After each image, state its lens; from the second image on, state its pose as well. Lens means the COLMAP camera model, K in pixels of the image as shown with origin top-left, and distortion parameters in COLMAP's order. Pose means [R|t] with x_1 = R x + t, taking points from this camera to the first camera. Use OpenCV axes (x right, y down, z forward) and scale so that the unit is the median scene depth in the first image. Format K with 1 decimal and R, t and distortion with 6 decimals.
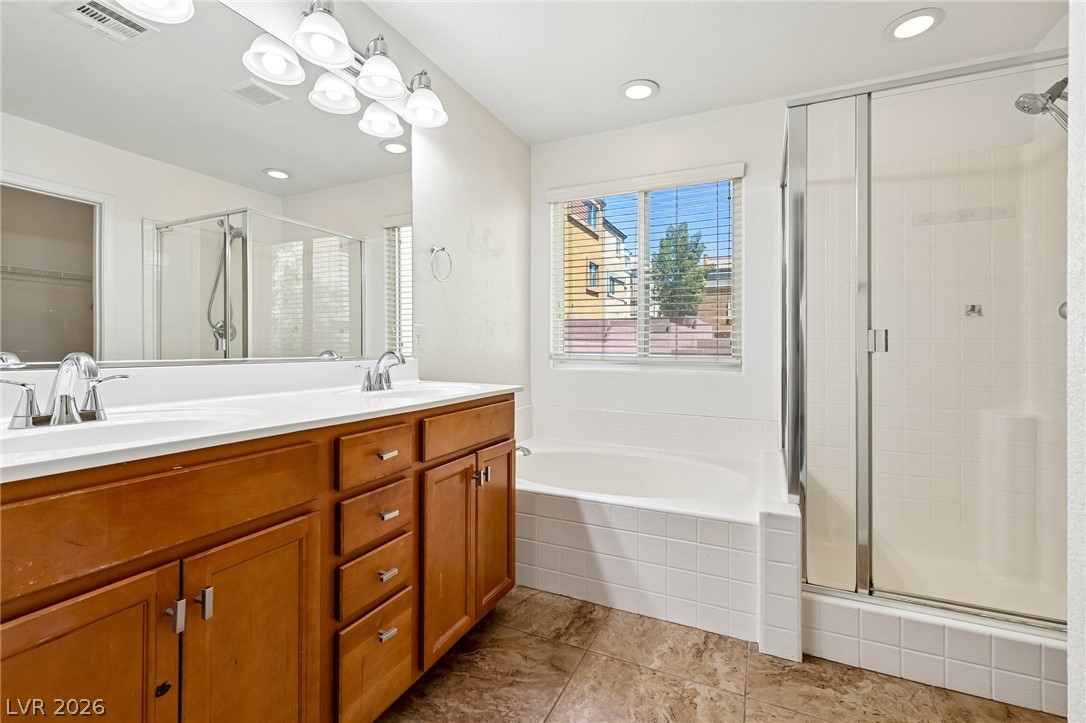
lens RADIAL K [[471.6, 0, 541.3], [0, 471.6, 347.7], [0, 0, 1]] dist [-0.001143, -0.000015]
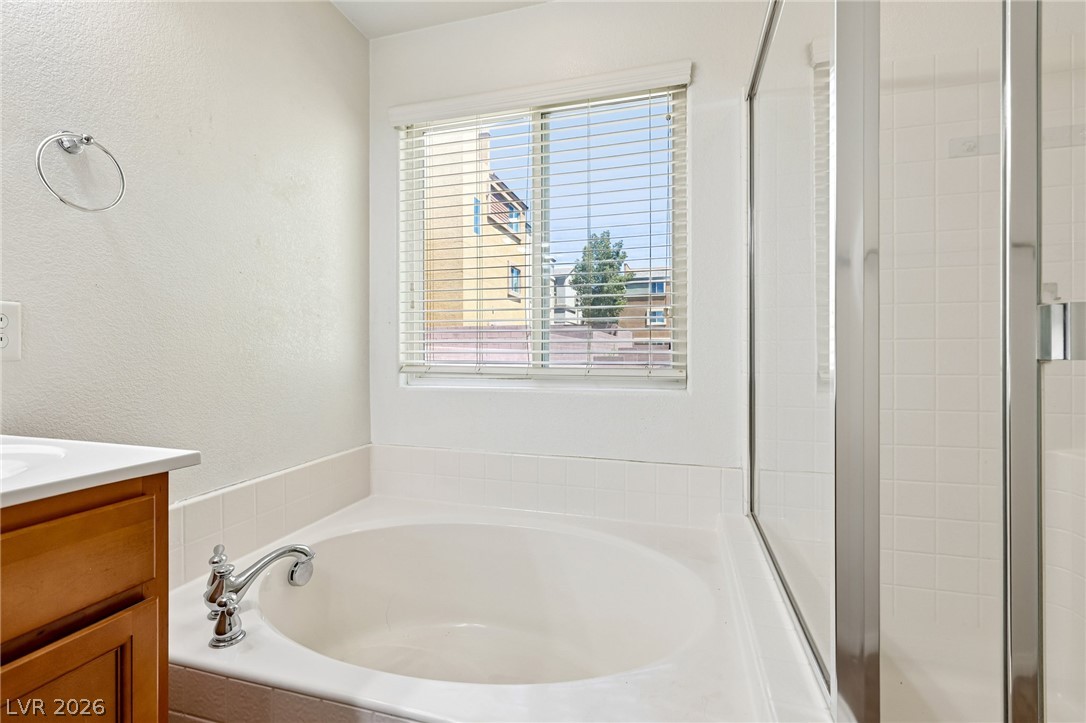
lens RADIAL K [[468.4, 0, 541.3], [0, 468.4, 355.9], [0, 0, 1]] dist [0.000794, -0.000109]
pose [[0.987985, -0.004129, 0.154496, 0.110231], [0.003931, 0.999991, 0.001585, 0.001702], [-0.154501, -0.000959, 0.987992, 0.340477]]
